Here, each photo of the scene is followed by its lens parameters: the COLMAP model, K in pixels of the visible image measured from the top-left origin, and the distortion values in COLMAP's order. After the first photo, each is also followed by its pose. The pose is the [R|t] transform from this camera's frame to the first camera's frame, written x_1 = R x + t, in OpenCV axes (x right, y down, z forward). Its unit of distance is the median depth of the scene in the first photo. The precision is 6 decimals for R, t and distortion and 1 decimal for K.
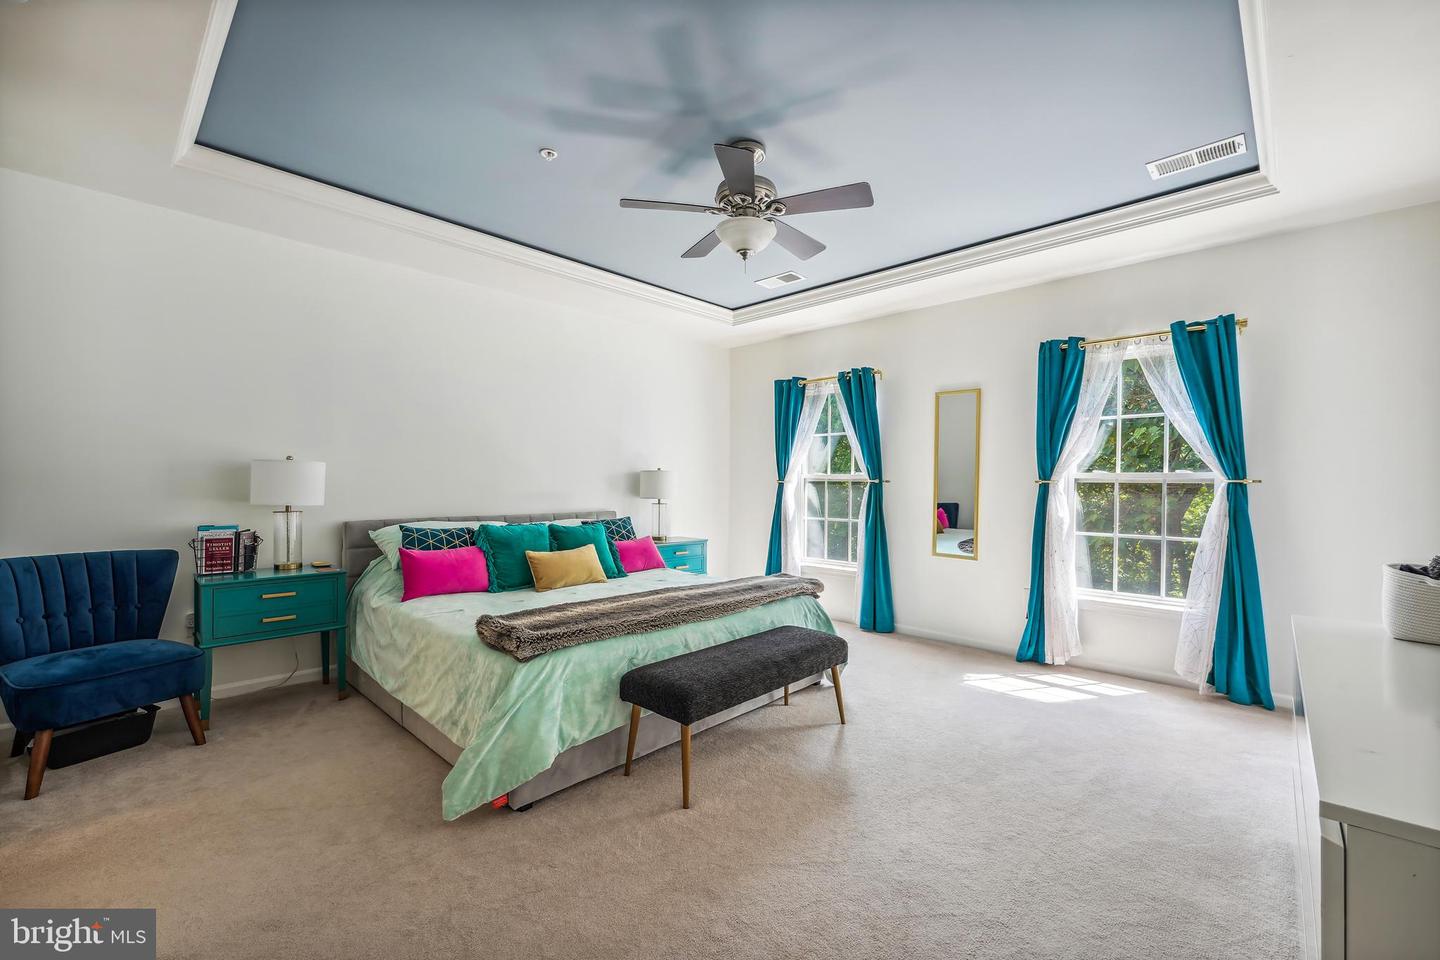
lens RADIAL K [[593.0, 0, 723.4], [0, 593.0, 485.8], [0, 0, 1]] dist [-0.003490, 0.000151]
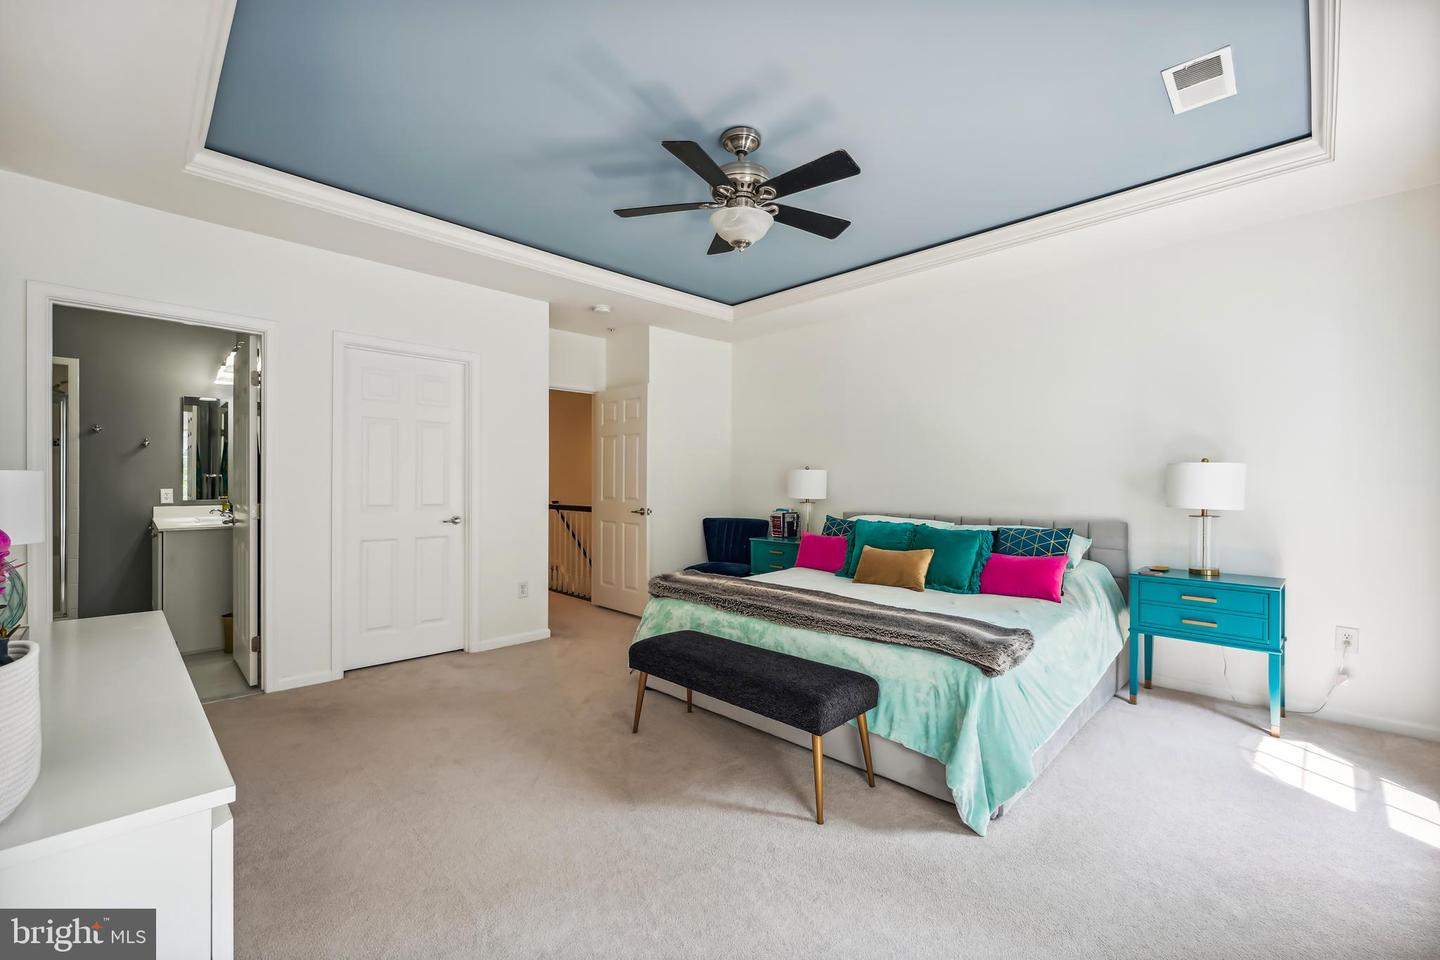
lens RADIAL K [[593.0, 0, 718.9], [0, 593.0, 481.4], [0, 0, 1]] dist [-0.003490, 0.000151]
pose [[-0.005873, -0.003826, -0.999975, 0.836059], [-0.008374, 0.999958, -0.003777, -0.004755], [0.999948, 0.008352, -0.005905, 0.787858]]
